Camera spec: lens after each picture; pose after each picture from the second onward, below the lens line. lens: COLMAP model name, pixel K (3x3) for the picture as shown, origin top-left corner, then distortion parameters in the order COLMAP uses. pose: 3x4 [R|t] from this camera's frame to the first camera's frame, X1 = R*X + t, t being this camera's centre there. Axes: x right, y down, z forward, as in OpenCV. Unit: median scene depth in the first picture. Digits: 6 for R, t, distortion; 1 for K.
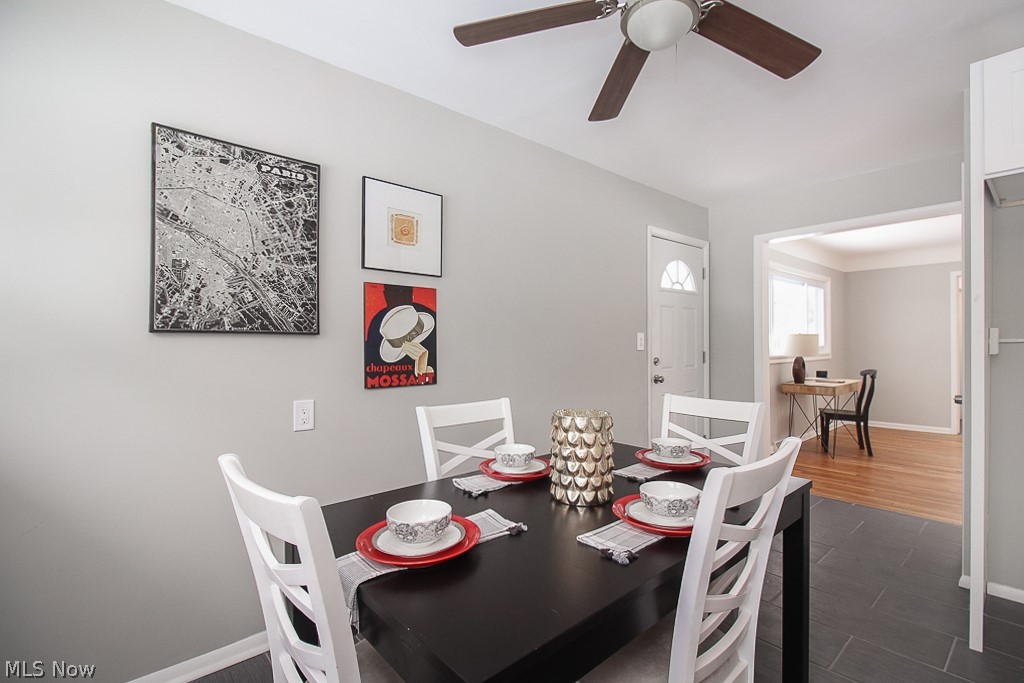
lens RADIAL K [[482.9, 0, 512.0], [0, 482.9, 341.5], [0, 0, 1]] dist [0.003155, -0.009953]
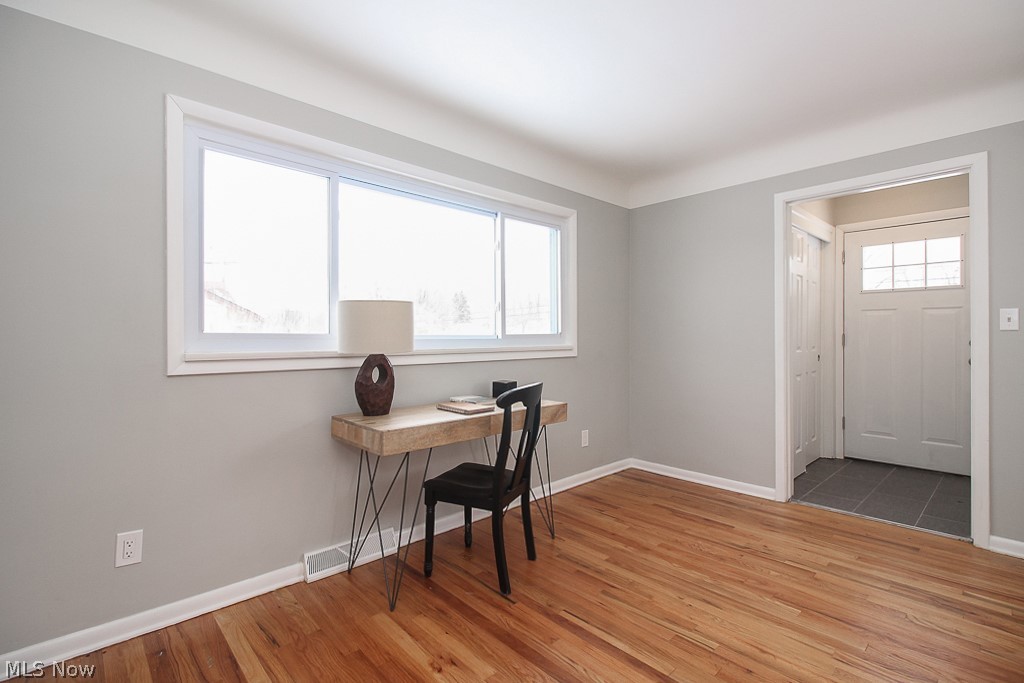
lens RADIAL K [[476.2, 0, 511.4], [0, 476.2, 336.1], [0, 0, 1]] dist [0.008031, -0.009469]
pose [[0.999542, -0.004233, 0.029980, 0.605292], [0.004204, 0.999991, 0.001027, 0.012023], [-0.029984, -0.000901, 0.999550, 0.484013]]
